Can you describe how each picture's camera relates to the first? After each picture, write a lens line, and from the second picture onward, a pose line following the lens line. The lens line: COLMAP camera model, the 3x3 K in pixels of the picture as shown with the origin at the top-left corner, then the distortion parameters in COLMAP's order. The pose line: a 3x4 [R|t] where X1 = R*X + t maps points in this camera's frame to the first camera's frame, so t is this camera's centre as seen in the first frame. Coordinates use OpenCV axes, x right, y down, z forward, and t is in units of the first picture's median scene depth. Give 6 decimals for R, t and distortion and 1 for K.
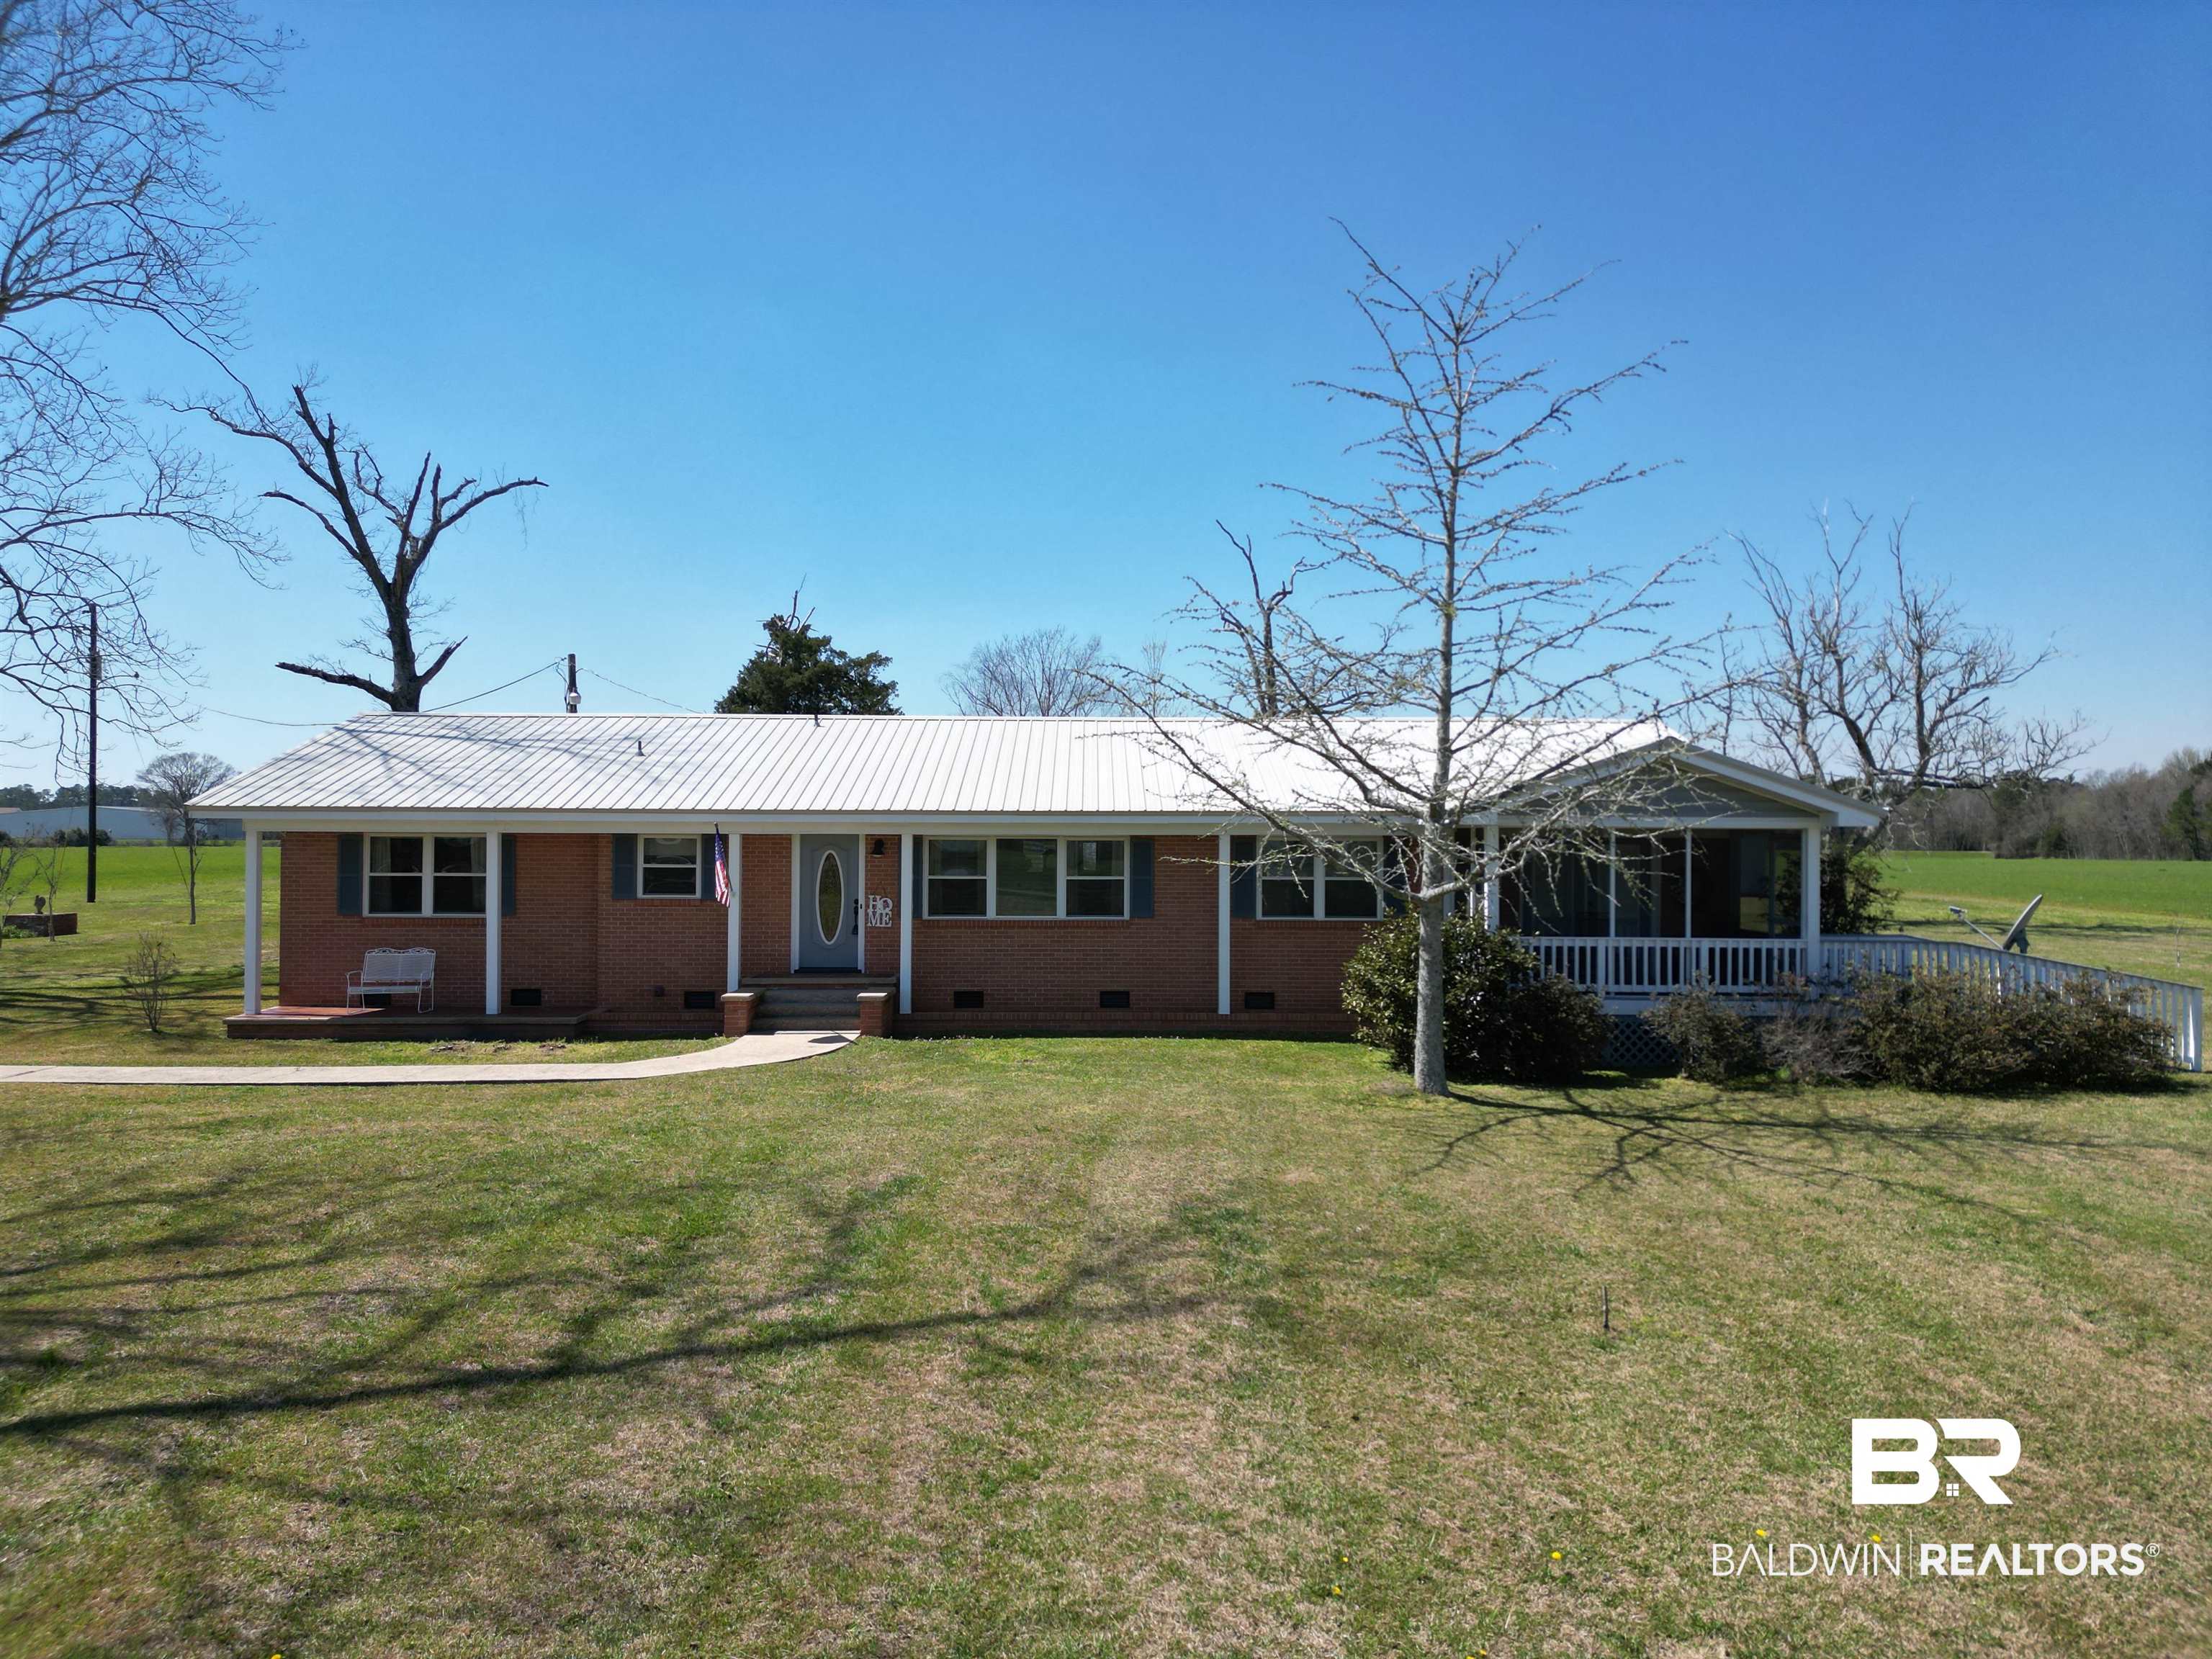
lens RADIAL K [[1543.5, 0, 1101.8], [0, 1543.5, 829.2], [0, 0, 1]] dist [0.065827, -0.054988]
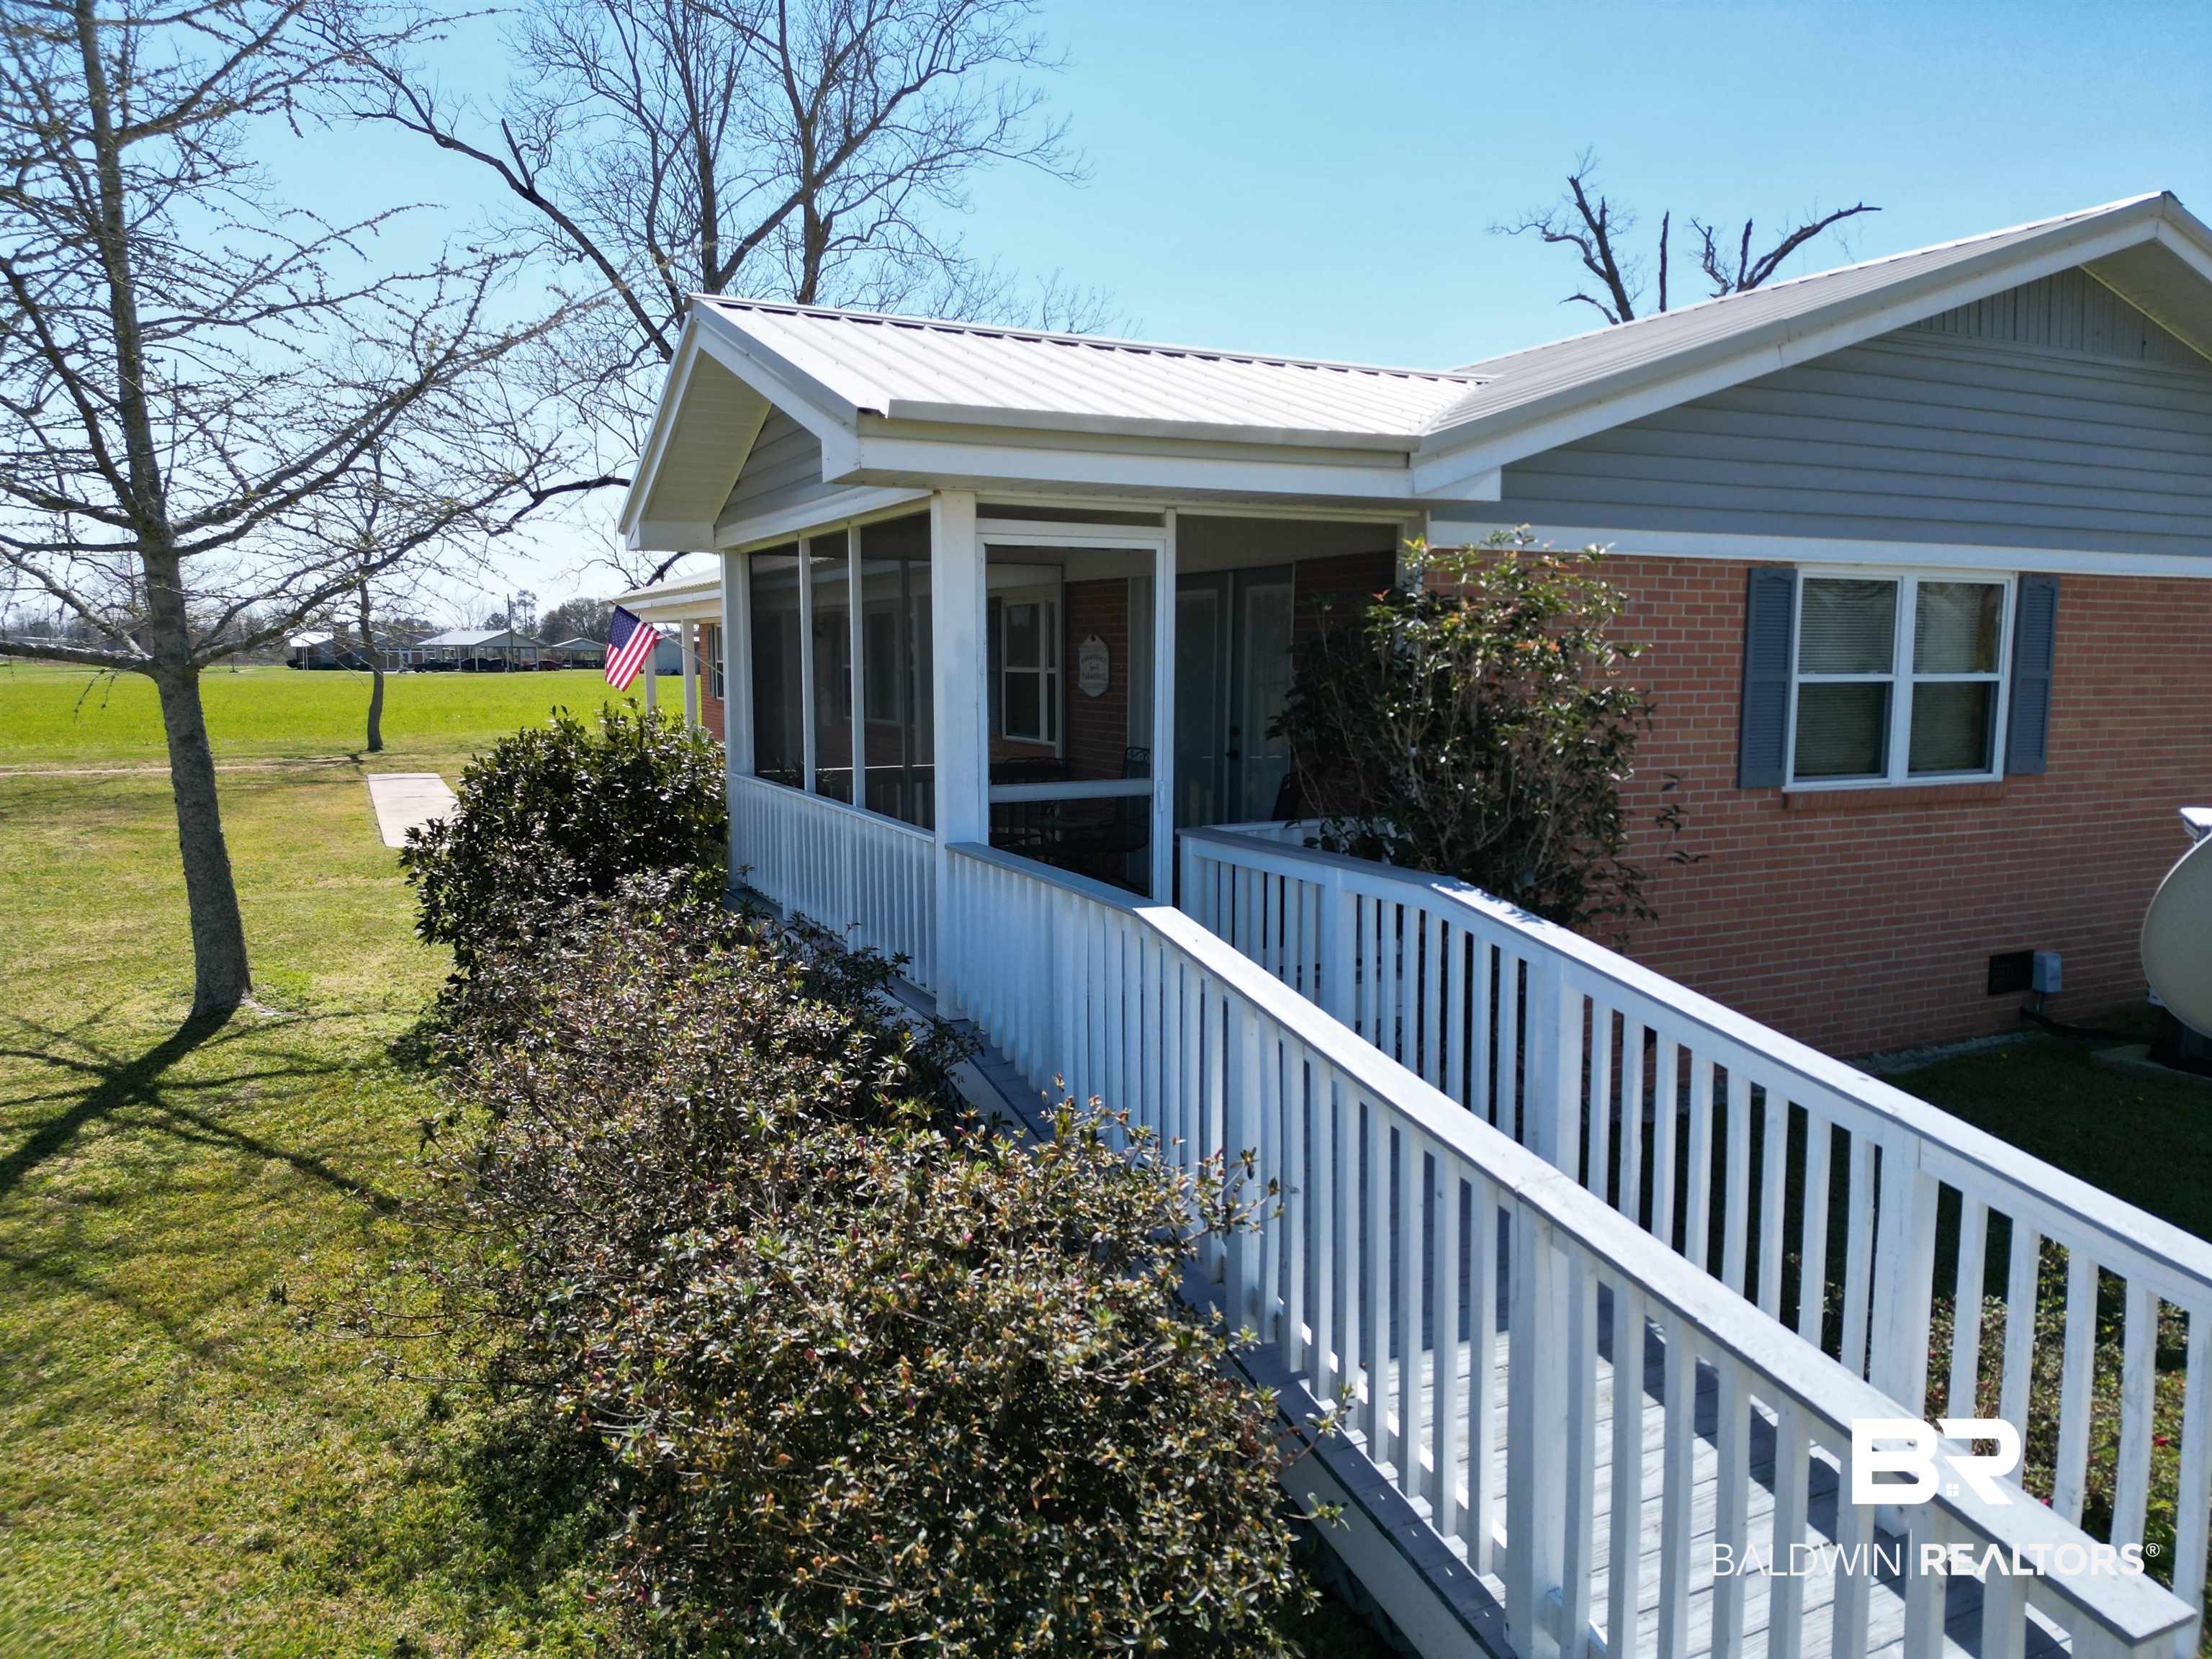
lens RADIAL K [[1543.5, 0, 1105.1], [0, 1543.5, 821.2], [0, 0, 1]] dist [0.065827, -0.054988]
pose [[0.439354, 0.091357, -0.893656, 0.662877], [0.004507, 0.994579, 0.103890, 0.028536], [0.898303, -0.049672, 0.436560, 0.772580]]
